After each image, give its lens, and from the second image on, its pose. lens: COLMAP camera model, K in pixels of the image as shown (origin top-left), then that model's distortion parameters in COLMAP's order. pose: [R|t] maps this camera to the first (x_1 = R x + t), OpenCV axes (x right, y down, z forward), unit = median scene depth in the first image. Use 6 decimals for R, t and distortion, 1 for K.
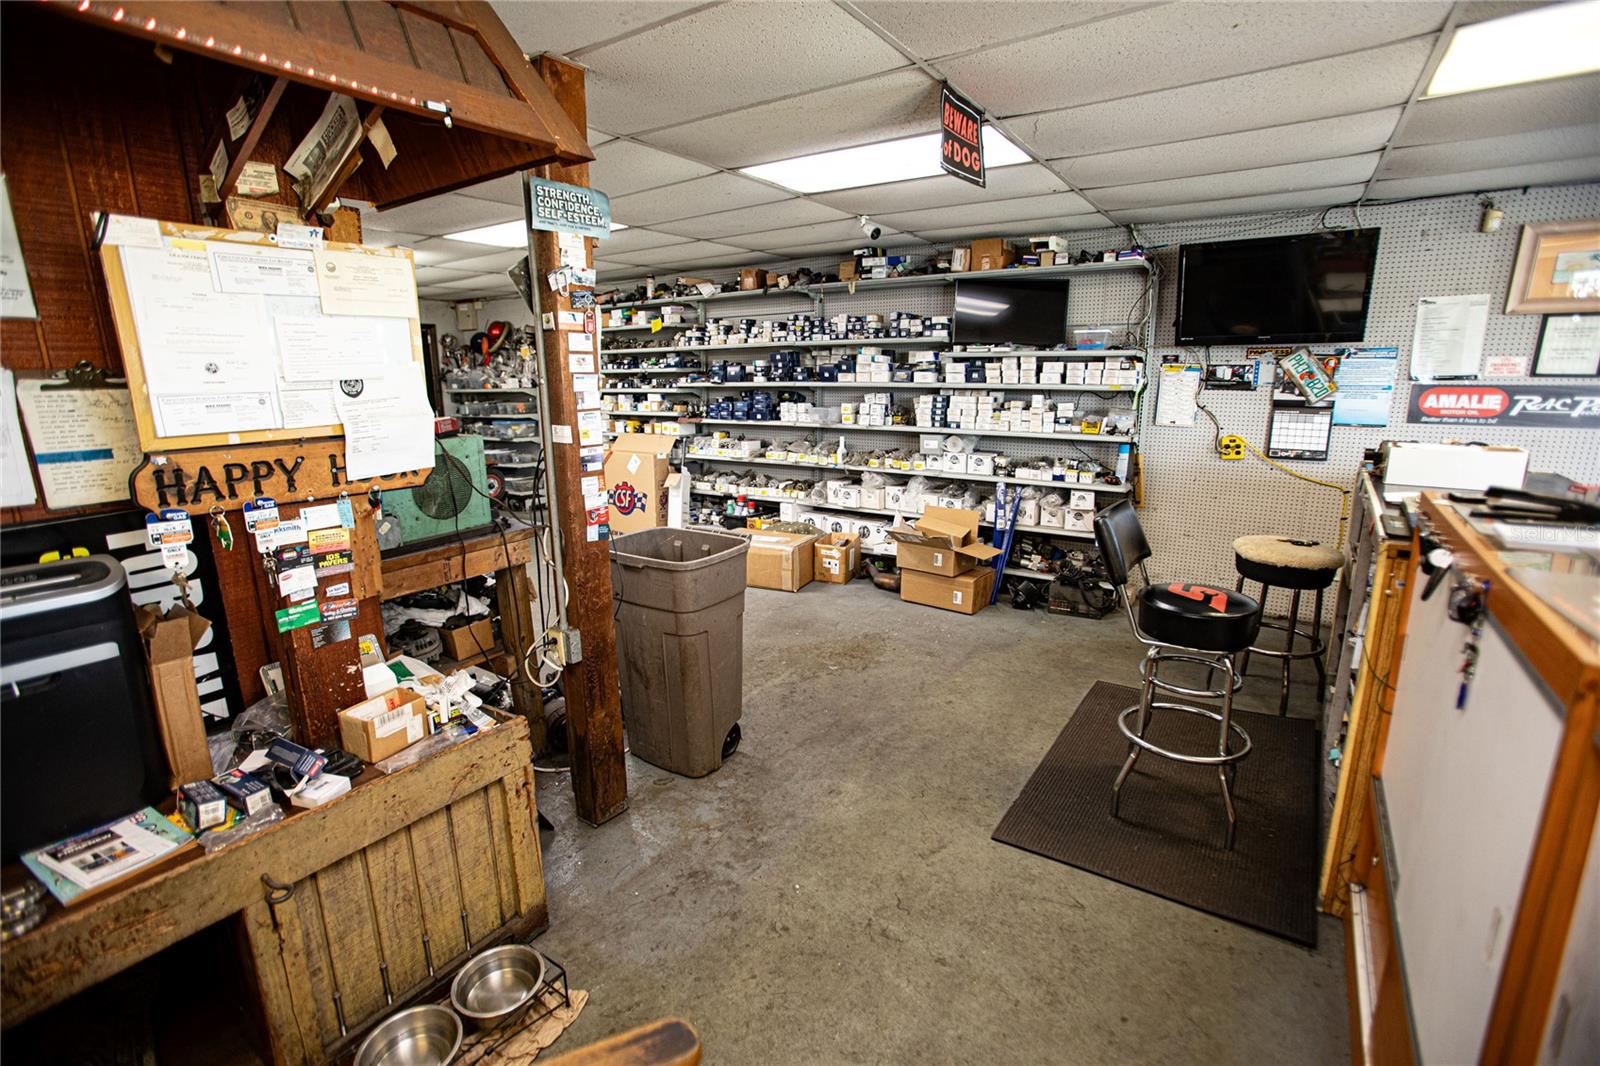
lens RADIAL K [[717.6, 0, 795.2], [0, 717.6, 524.5], [0, 0, 1]] dist [-0.061903, 0.023542]
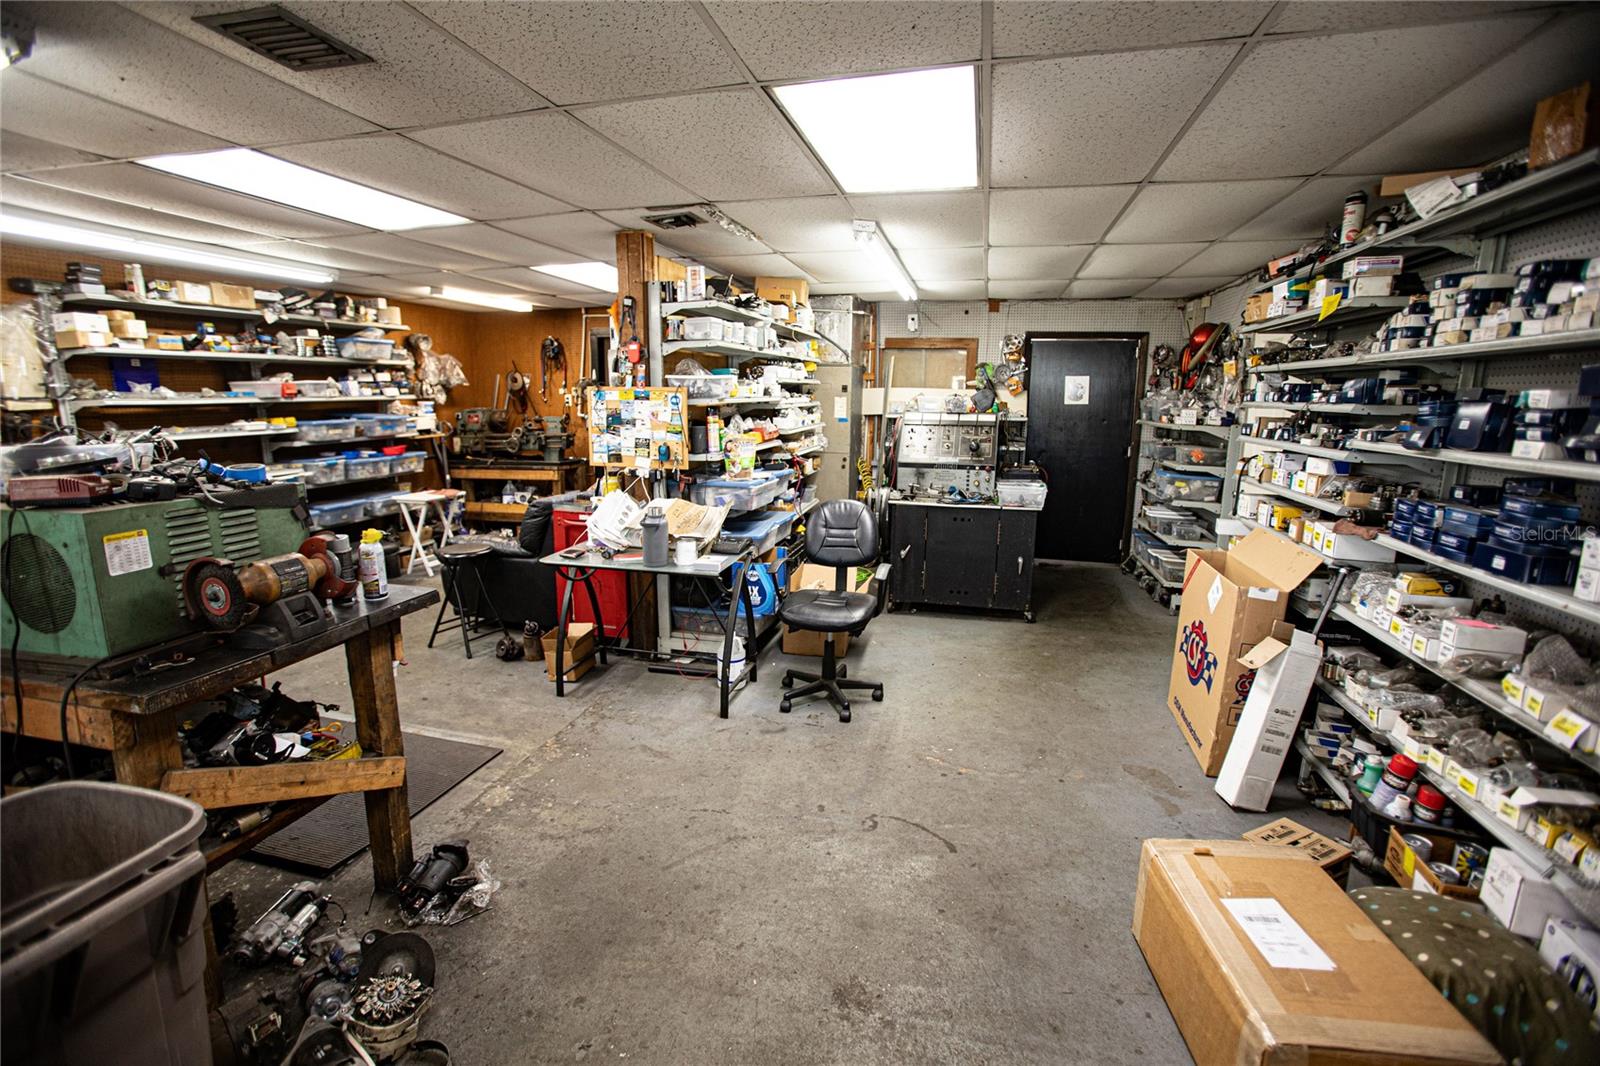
lens RADIAL K [[717.6, 0, 793.6], [0, 717.6, 531.6], [0, 0, 1]] dist [-0.061903, 0.023542]
pose [[0.340285, 0.193668, -0.920163, 0.324296], [-0.210349, 0.969440, 0.126250, -0.355814], [0.916493, 0.150594, 0.370623, 1.541350]]
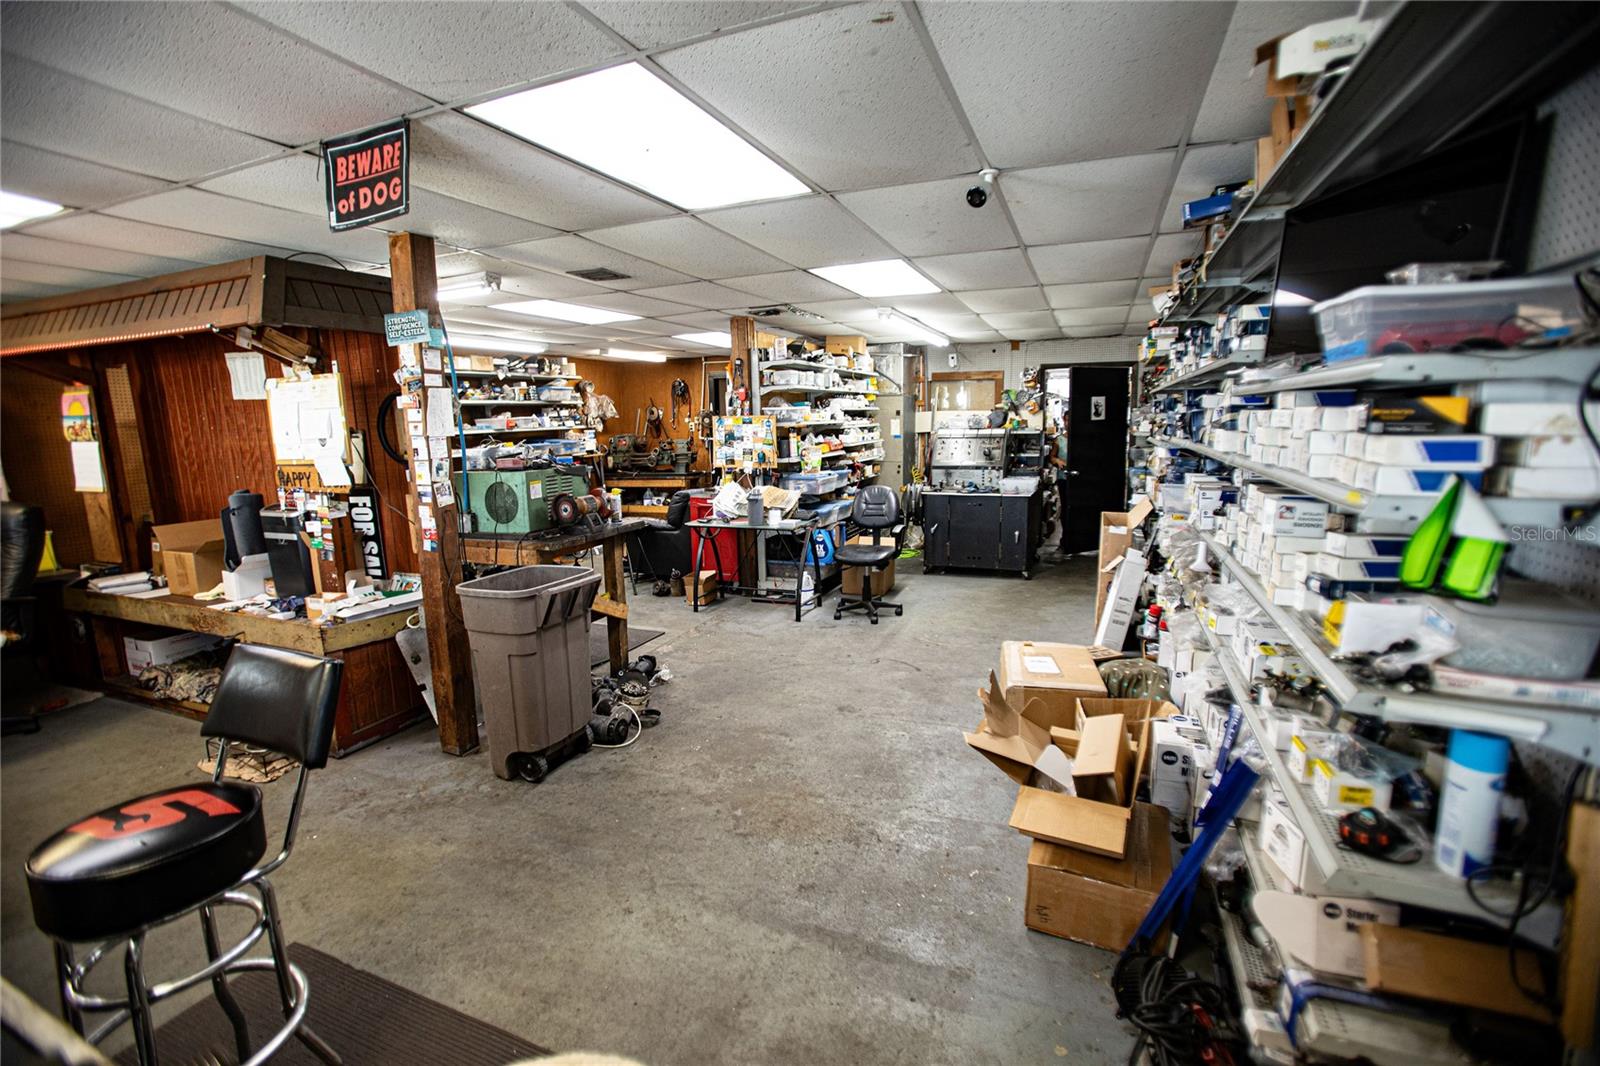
lens RADIAL K [[717.6, 0, 799.6], [0, 717.6, 530.6], [0, 0, 1]] dist [-0.061903, 0.023542]
pose [[0.211252, 0.158226, -0.964540, 1.277137], [-0.188727, 0.974844, 0.118582, -0.335142], [0.959039, 0.156984, 0.235799, 1.410055]]
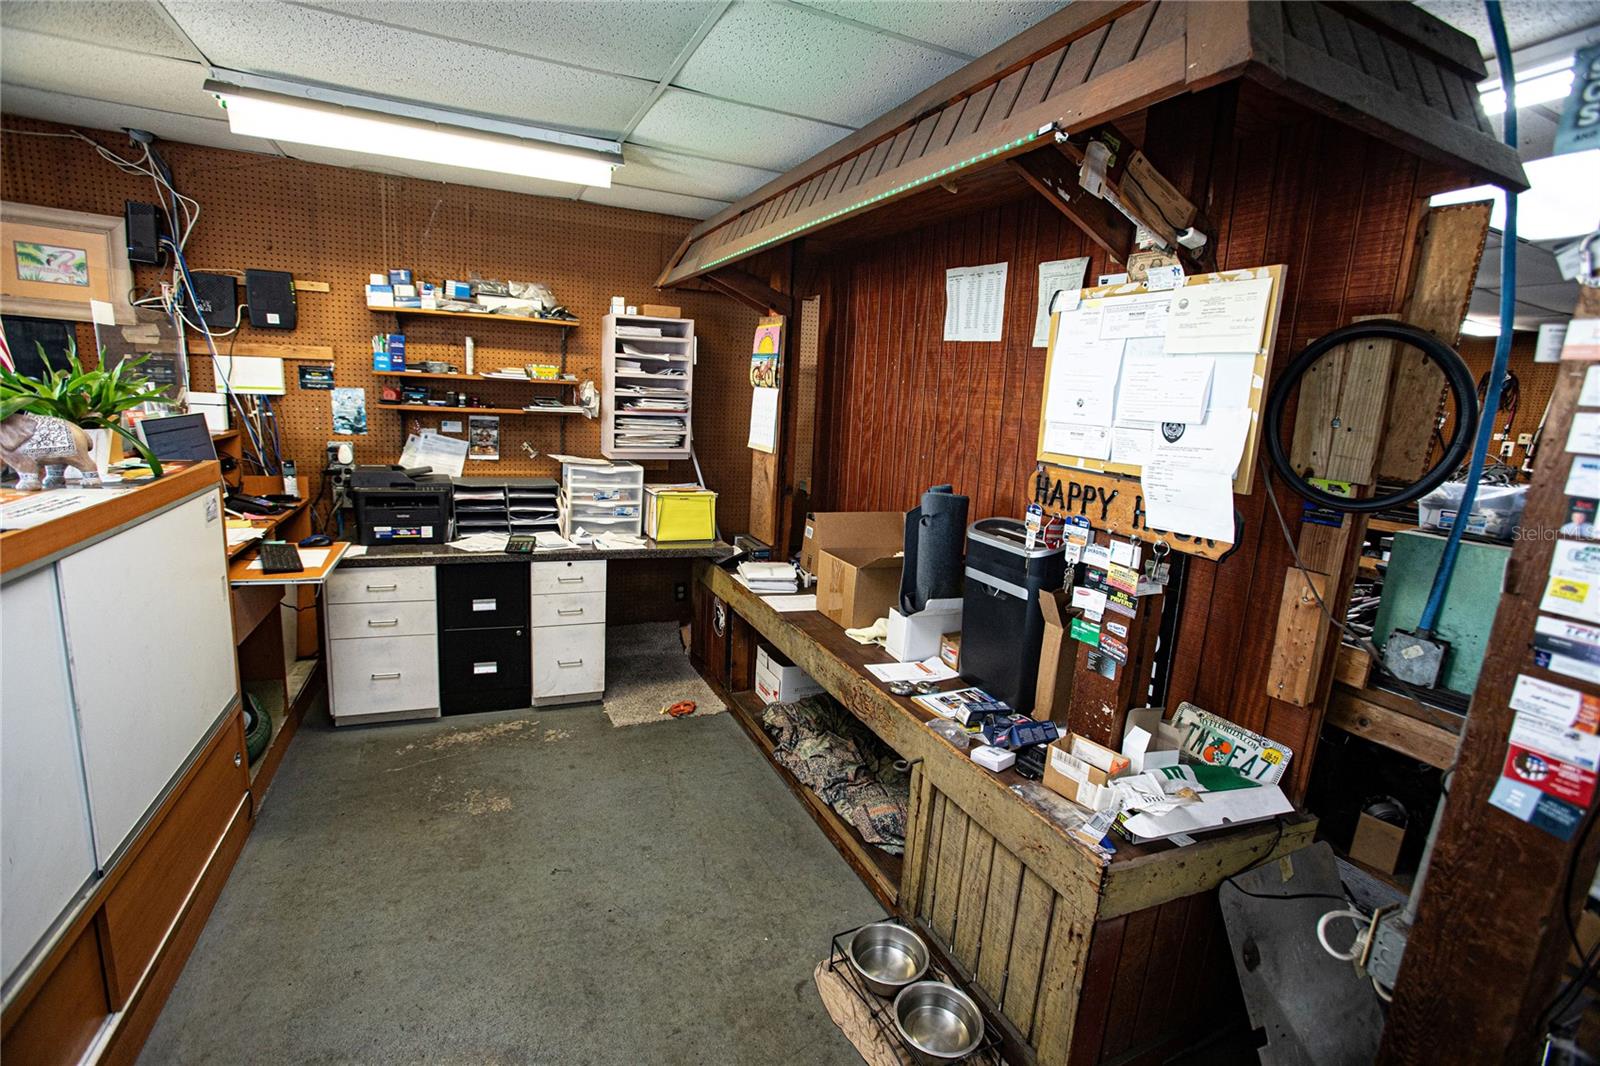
lens RADIAL K [[717.6, 0, 803.9], [0, 717.6, 520.2], [0, 0, 1]] dist [-0.061903, 0.023542]
pose [[-0.501581, 0.136205, -0.854321, 0.307015], [-0.238866, 0.927334, 0.288086, -0.175681], [0.831480, 0.348567, -0.432599, 0.764533]]
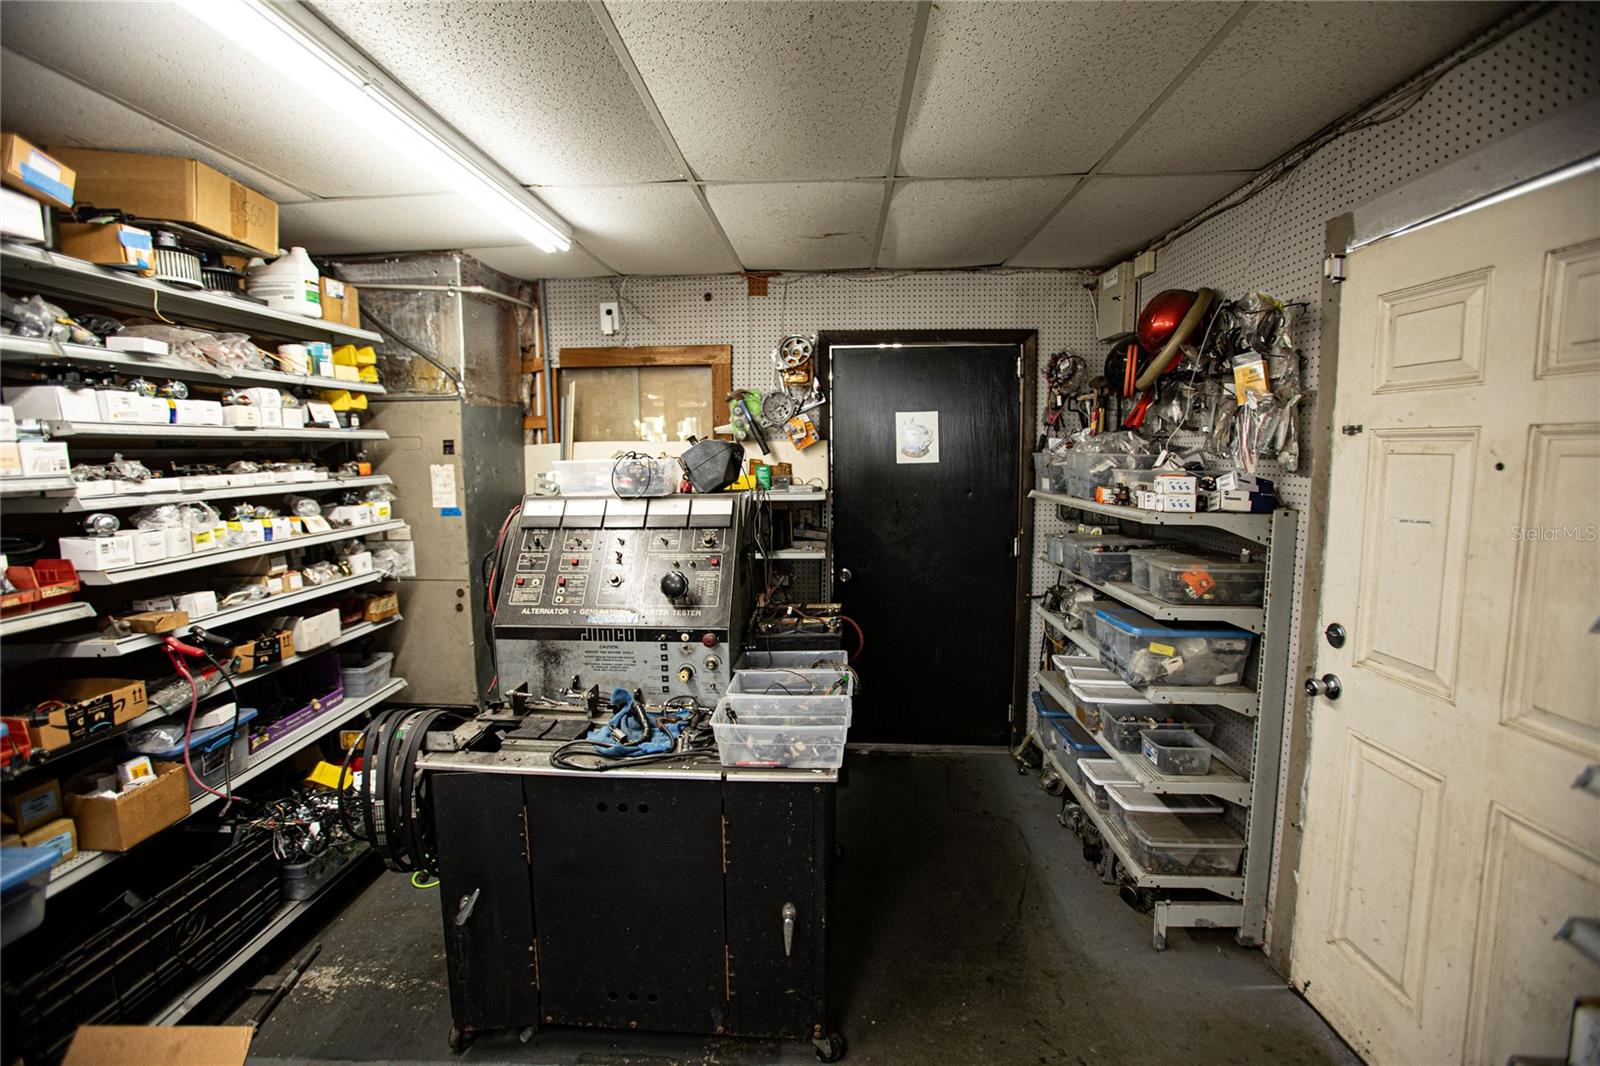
lens RADIAL K [[717.6, 0, 784.7], [0, 717.6, 537.0], [0, 0, 1]] dist [-0.061903, 0.023542]
pose [[0.508049, 0.111620, -0.854065, -0.835547], [-0.176110, 0.984081, 0.023852, -0.564208], [0.843132, 0.138292, 0.519619, 2.550898]]
